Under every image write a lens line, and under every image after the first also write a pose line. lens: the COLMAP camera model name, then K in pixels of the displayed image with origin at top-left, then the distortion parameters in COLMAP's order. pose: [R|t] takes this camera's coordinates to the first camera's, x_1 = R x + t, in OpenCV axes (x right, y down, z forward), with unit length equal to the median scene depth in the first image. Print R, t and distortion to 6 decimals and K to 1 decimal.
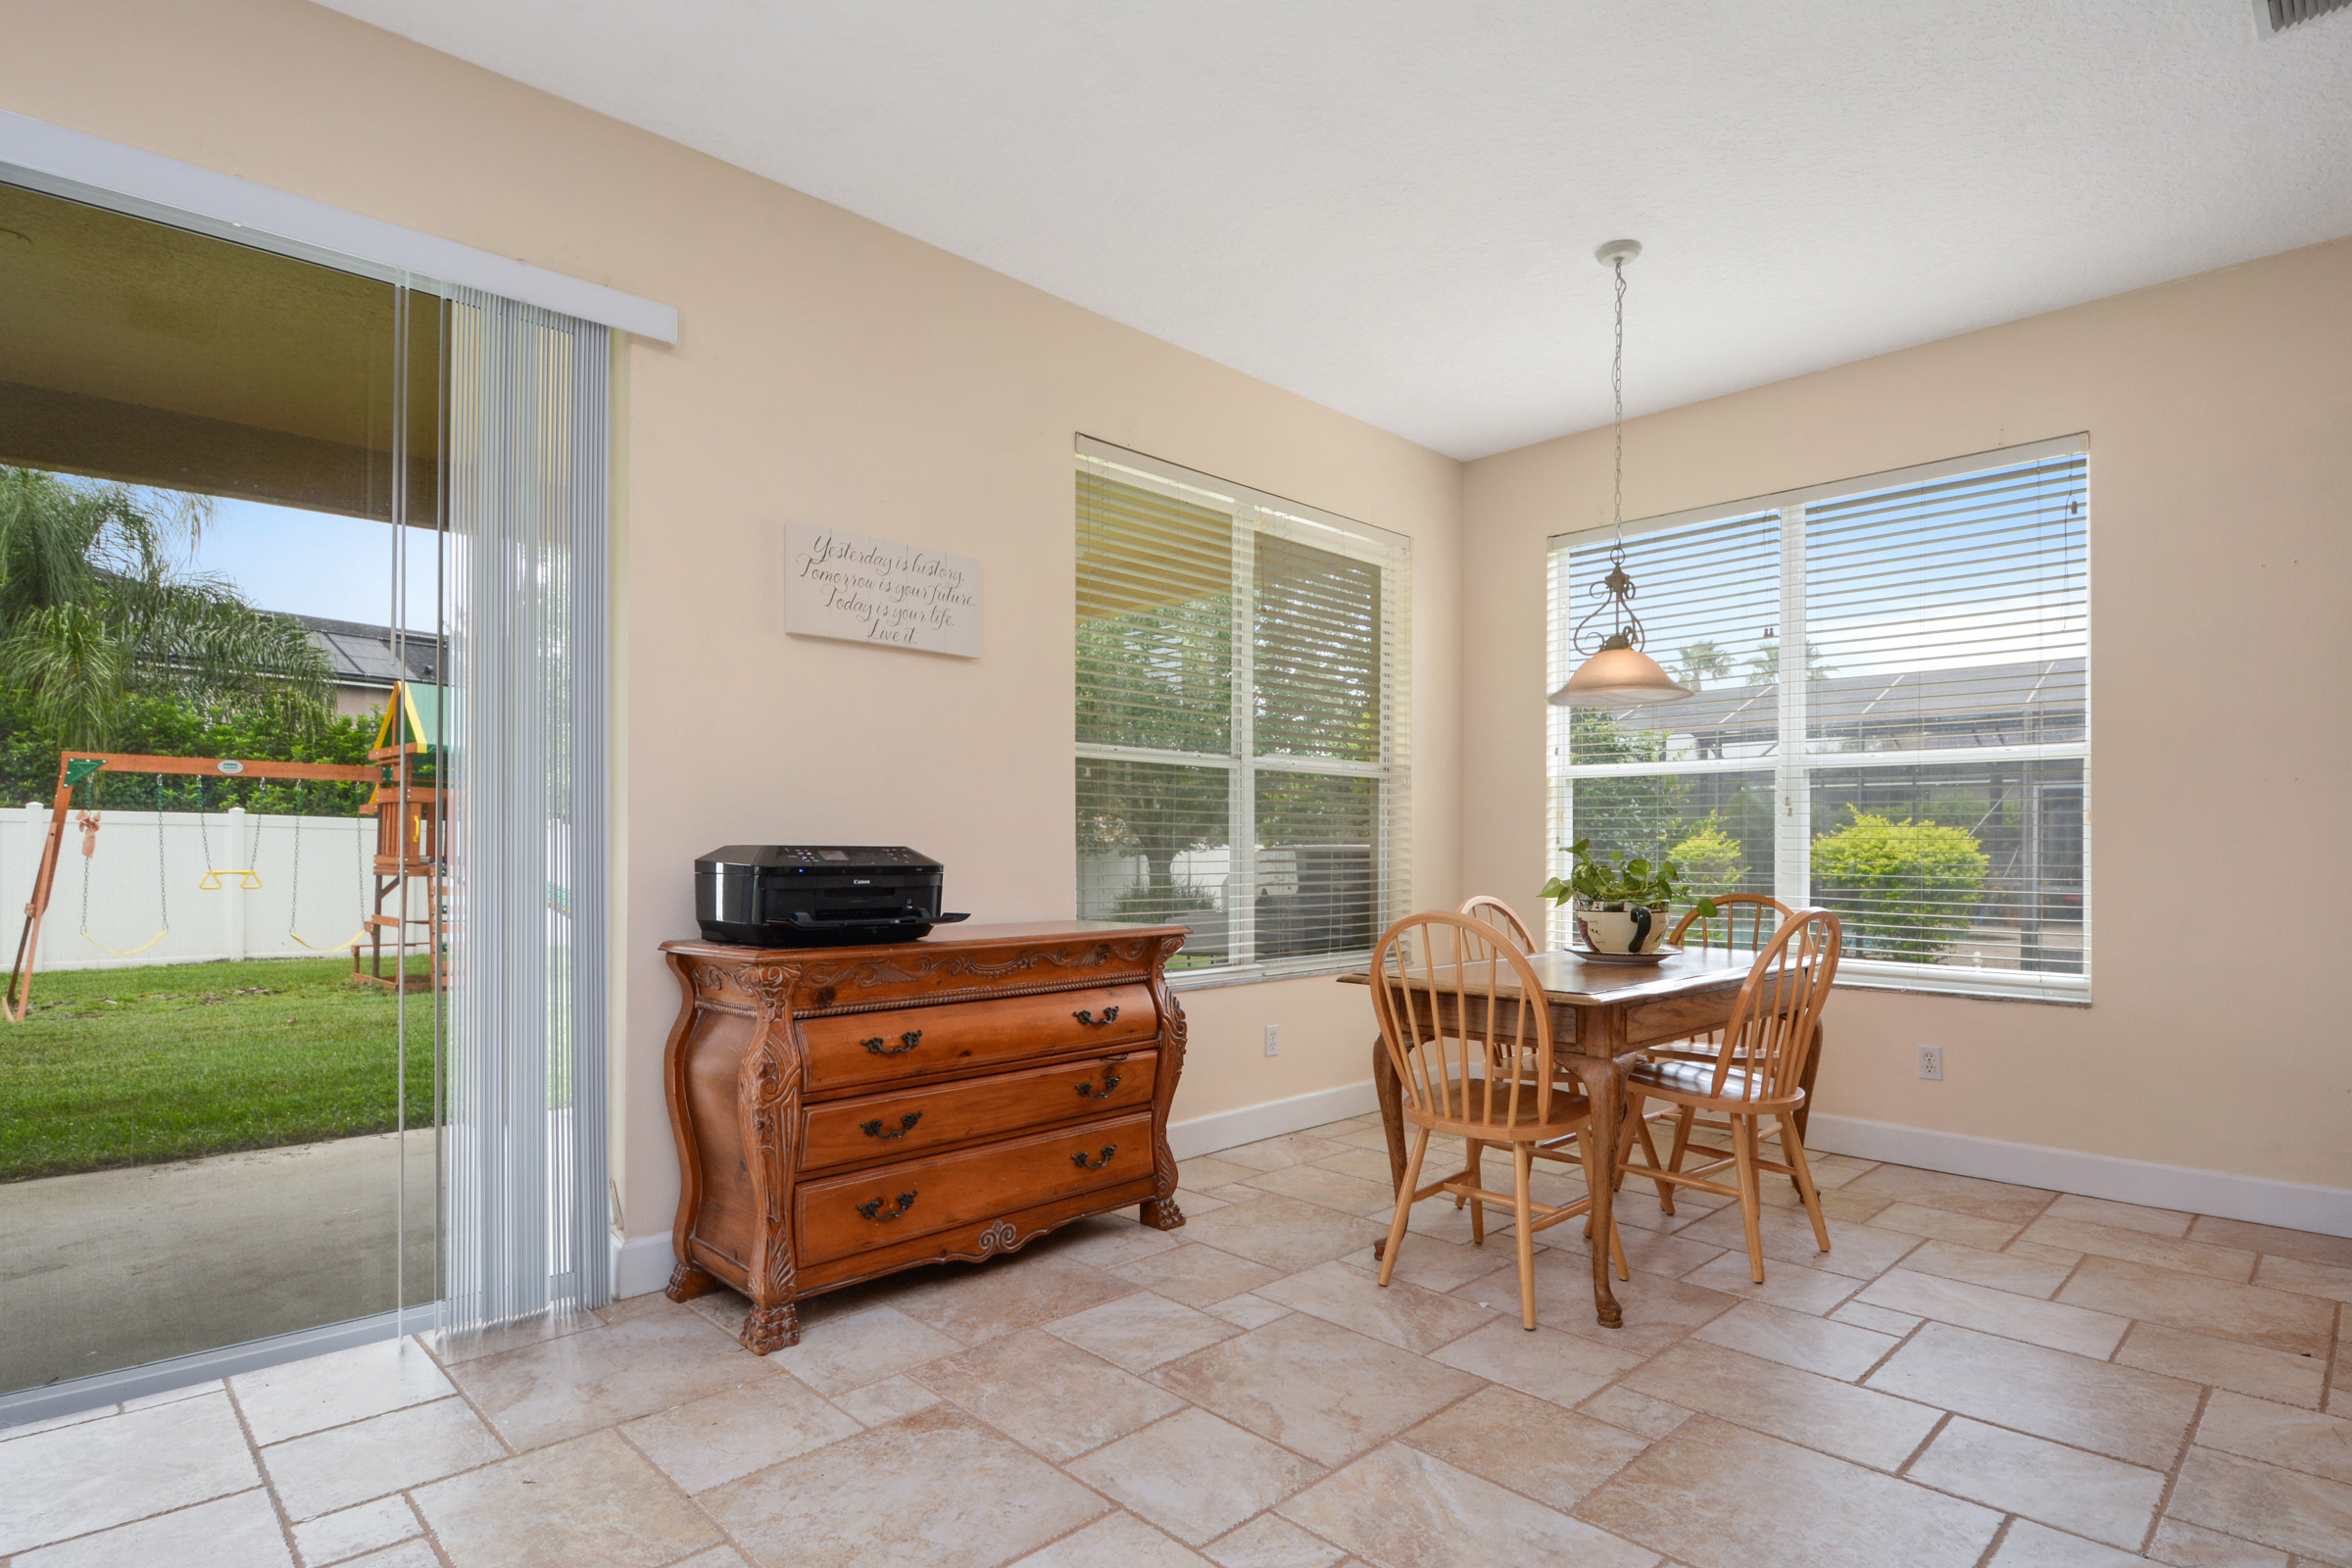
lens RADIAL K [[1216.8, 0, 1181.0], [0, 1216.8, 839.5], [0, 0, 1]] dist [-0.003076, -0.000620]
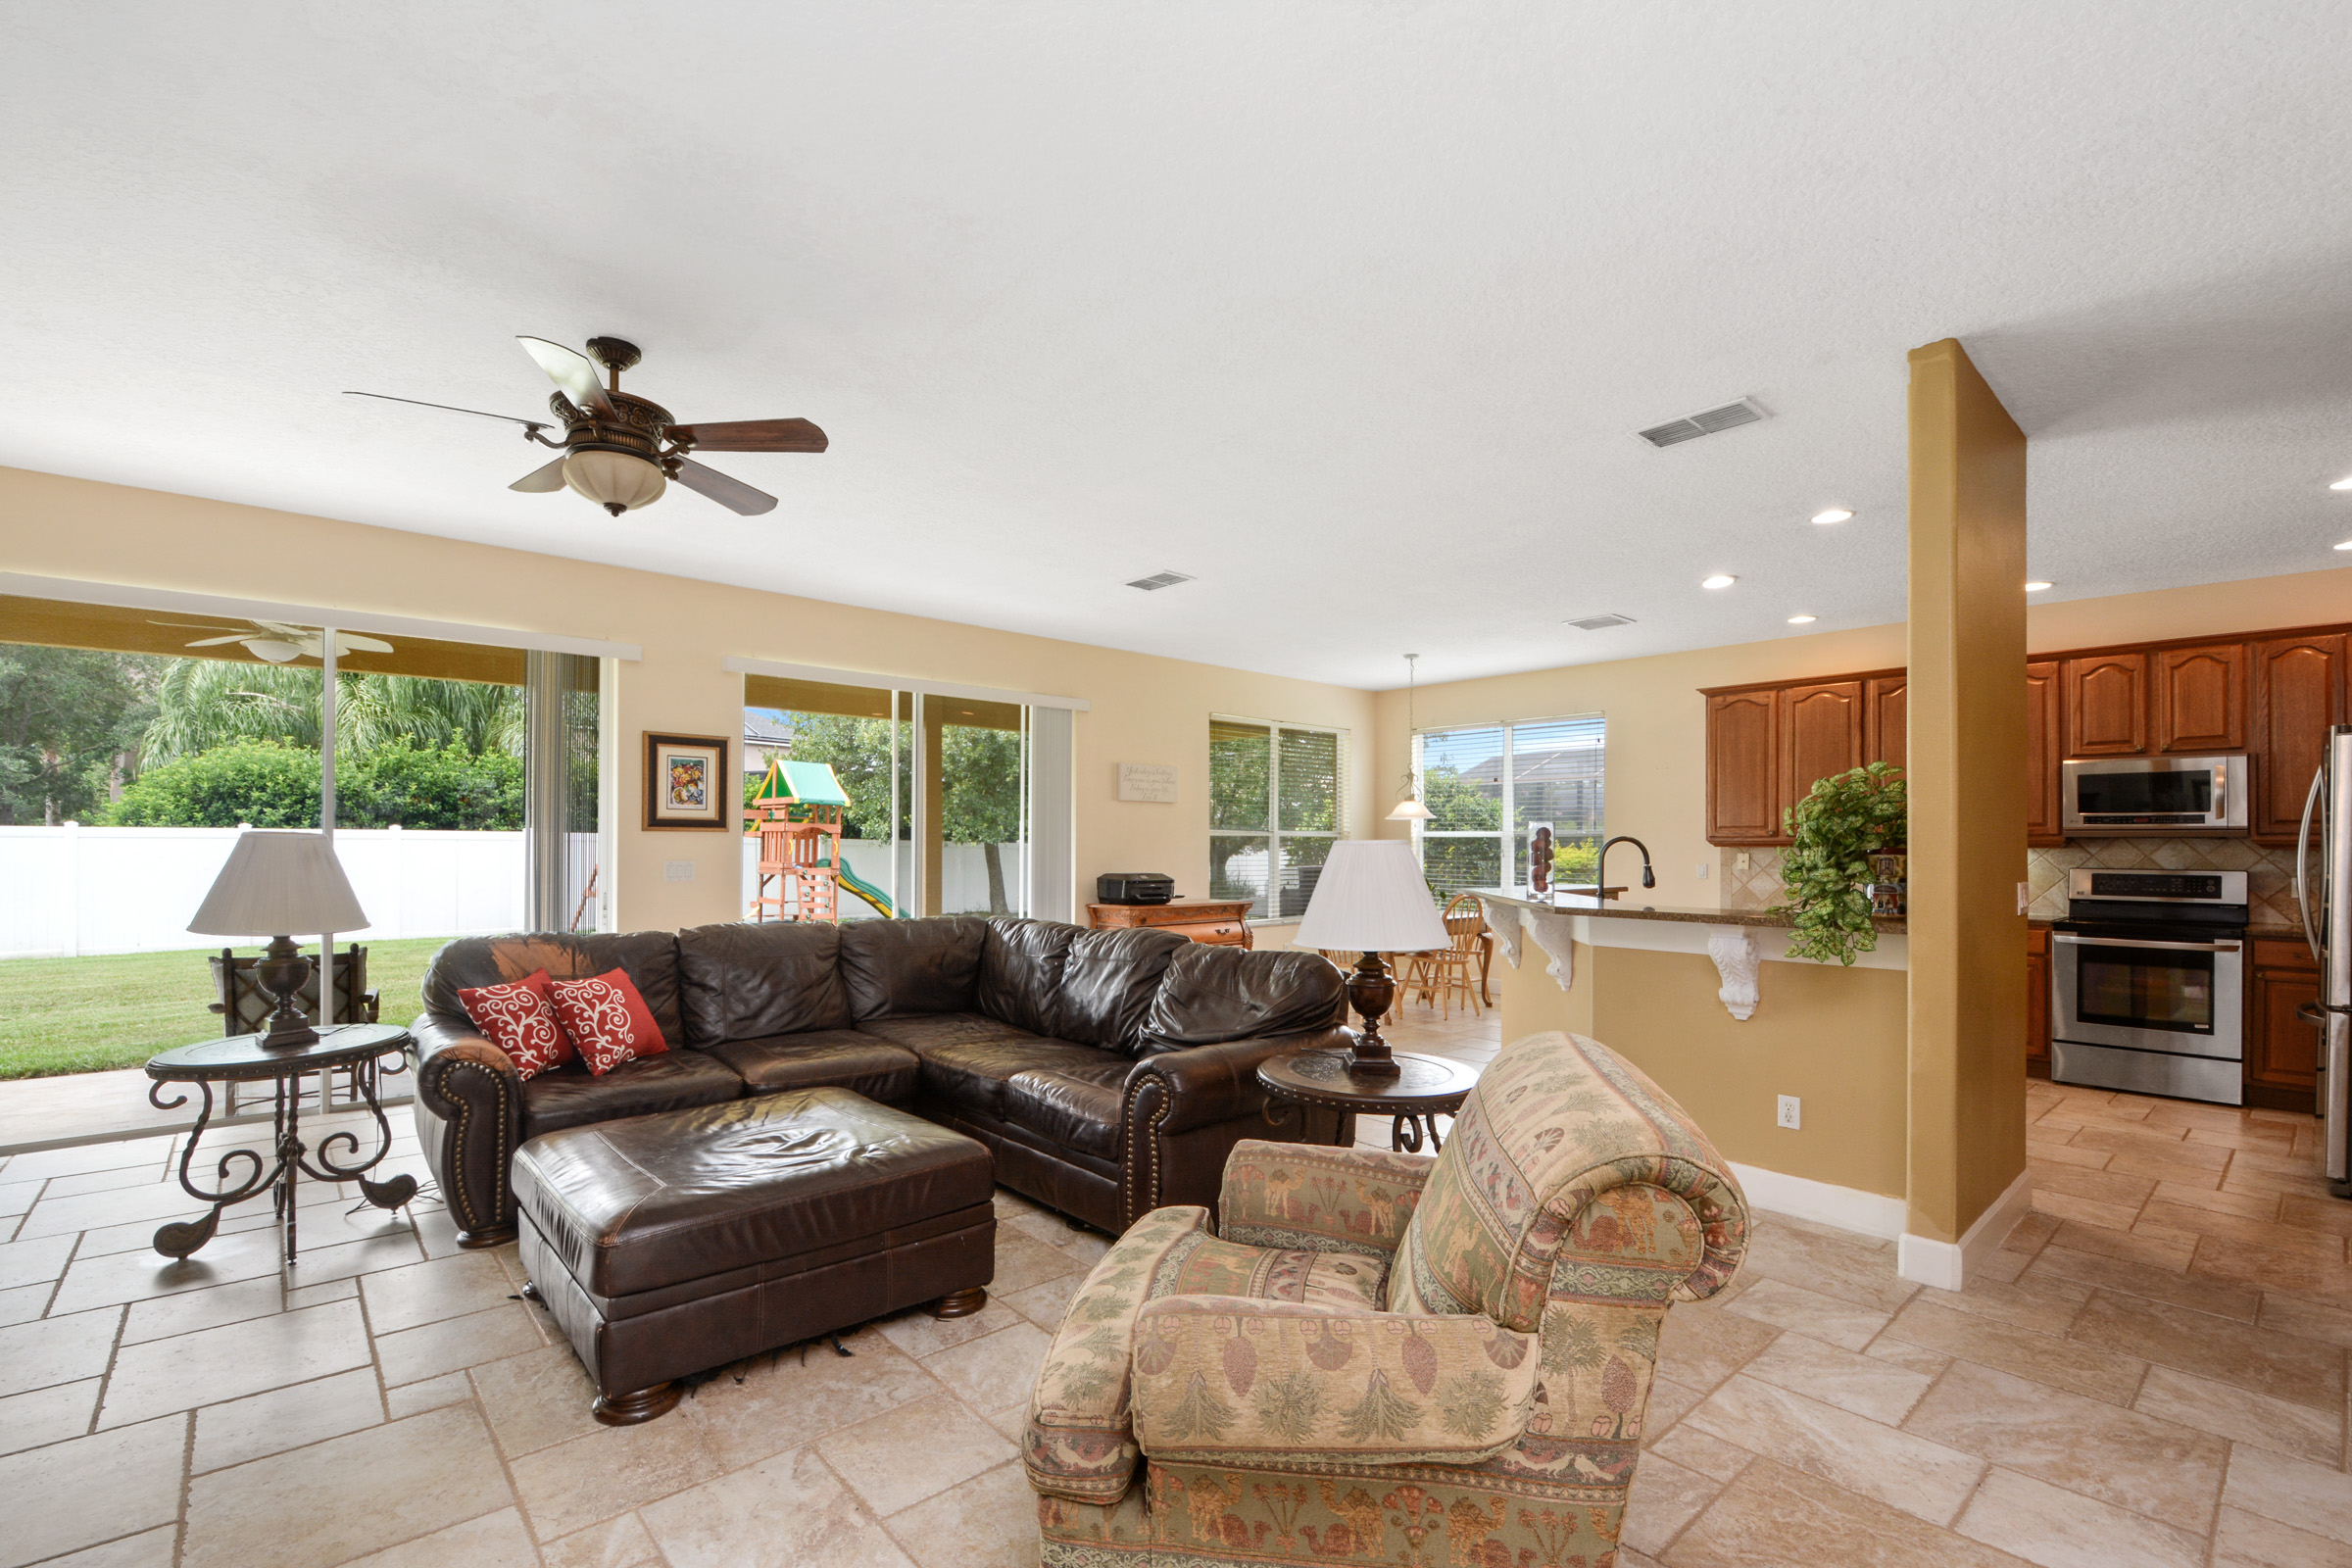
lens RADIAL K [[1035.3, 0, 1189.9], [0, 1035.3, 835.2], [0, 0, 1]] dist [0.031535, -0.025097]
pose [[0.999390, 0.002306, -0.034859, -0.040763], [-0.002390, 0.999994, -0.002388, -0.051032], [0.034853, 0.002470, 0.999389, -0.963140]]
